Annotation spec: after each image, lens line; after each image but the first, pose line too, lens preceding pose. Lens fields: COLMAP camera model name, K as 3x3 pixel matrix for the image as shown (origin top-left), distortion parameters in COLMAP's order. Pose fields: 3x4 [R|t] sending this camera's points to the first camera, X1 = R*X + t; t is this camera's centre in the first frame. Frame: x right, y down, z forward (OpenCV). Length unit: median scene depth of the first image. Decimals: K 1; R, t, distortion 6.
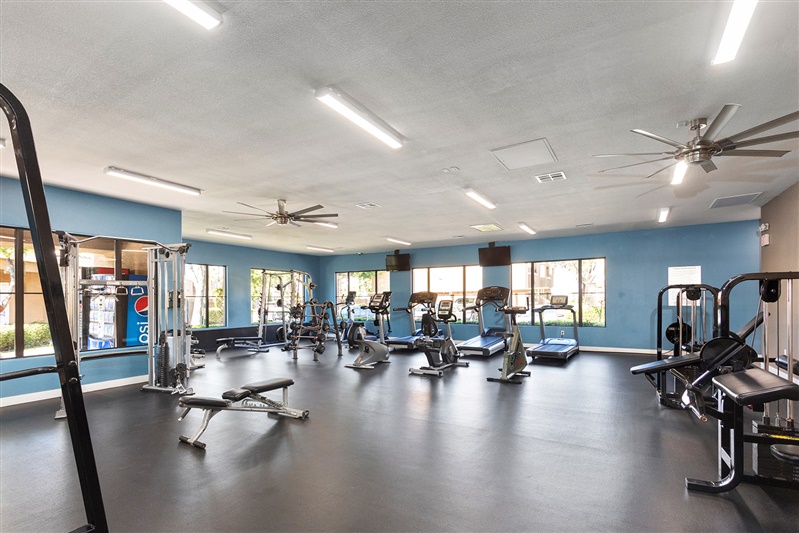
lens RADIAL K [[384.6, 0, 406.9], [0, 384.6, 302.6], [0, 0, 1]] dist [-0.006331, 0.005097]
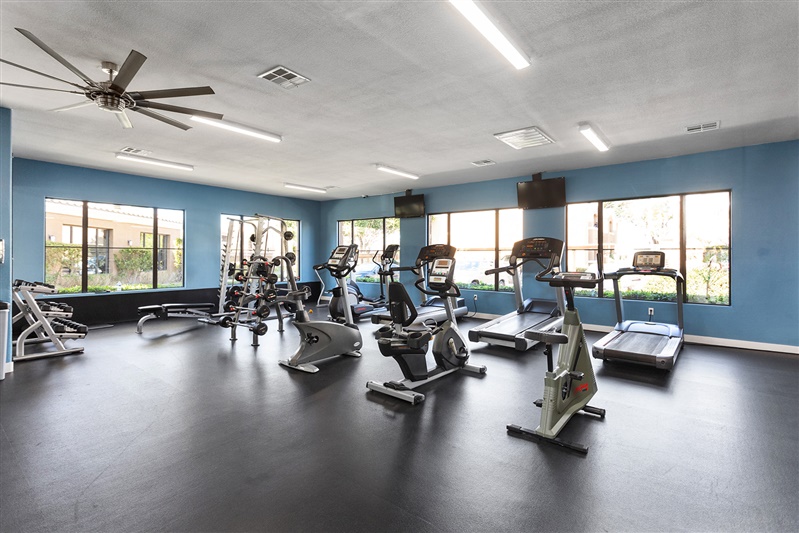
lens RADIAL K [[384.6, 0, 401.3], [0, 384.6, 254.5], [0, 0, 1]] dist [-0.006331, 0.005097]
pose [[0.989559, 0.012270, -0.143604, 0.092783], [-0.013697, 0.999866, -0.008955, -0.003291], [0.143475, 0.010829, 0.989595, 0.331815]]
